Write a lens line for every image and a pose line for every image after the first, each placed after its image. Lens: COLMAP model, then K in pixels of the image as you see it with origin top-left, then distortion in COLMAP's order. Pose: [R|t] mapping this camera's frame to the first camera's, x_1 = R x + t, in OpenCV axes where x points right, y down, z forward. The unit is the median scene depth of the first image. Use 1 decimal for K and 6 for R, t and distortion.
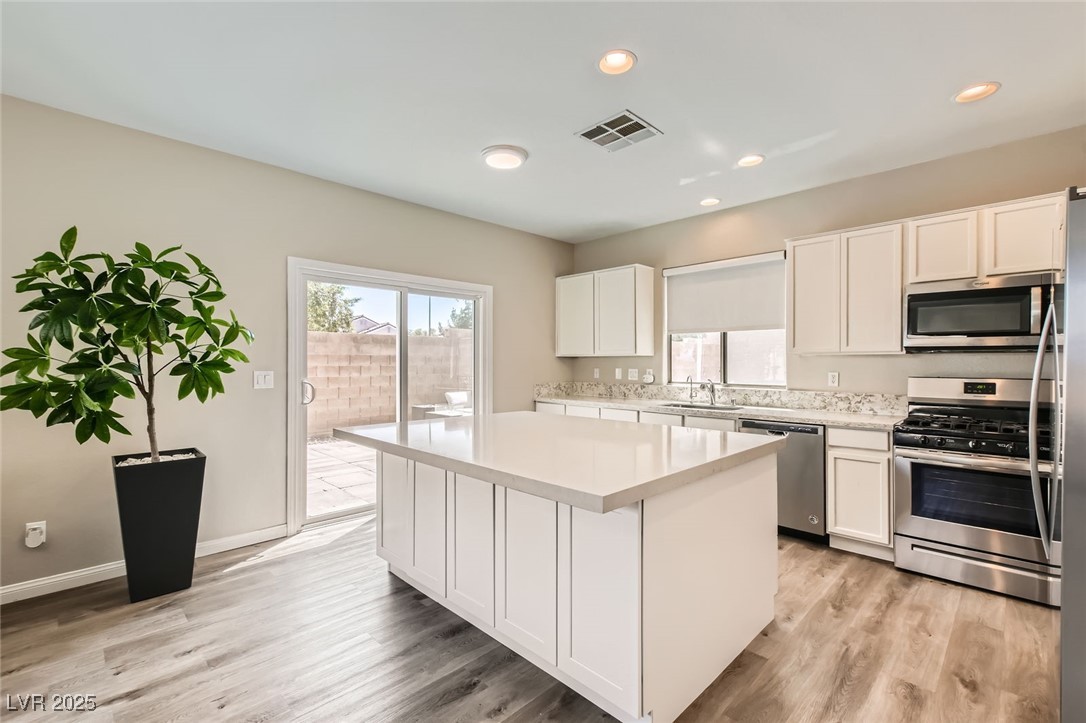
lens RADIAL K [[479.3, 0, 549.6], [0, 479.3, 363.7], [0, 0, 1]] dist [0.001977, 0.001909]
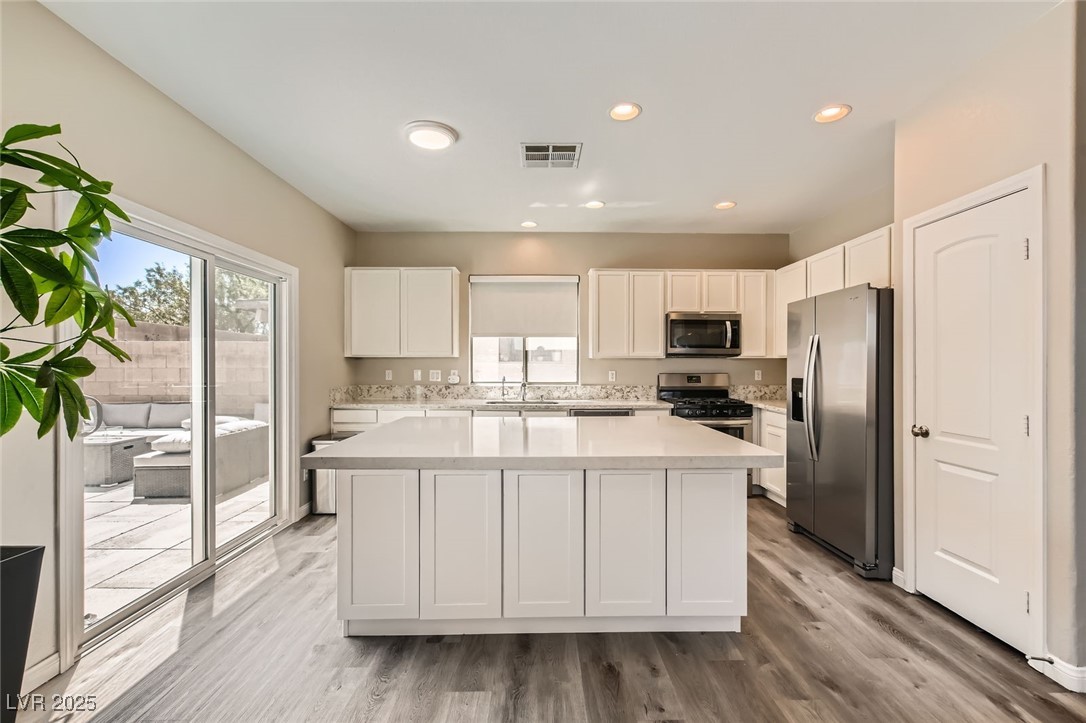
lens RADIAL K [[479.3, 0, 543.3], [0, 479.3, 363.6], [0, 0, 1]] dist [0.001977, 0.001909]
pose [[0.703377, 0.002170, 0.710814, -0.401600], [0.001235, 0.999990, -0.004275, 0.002050], [-0.710816, 0.003885, 0.703368, 0.142390]]
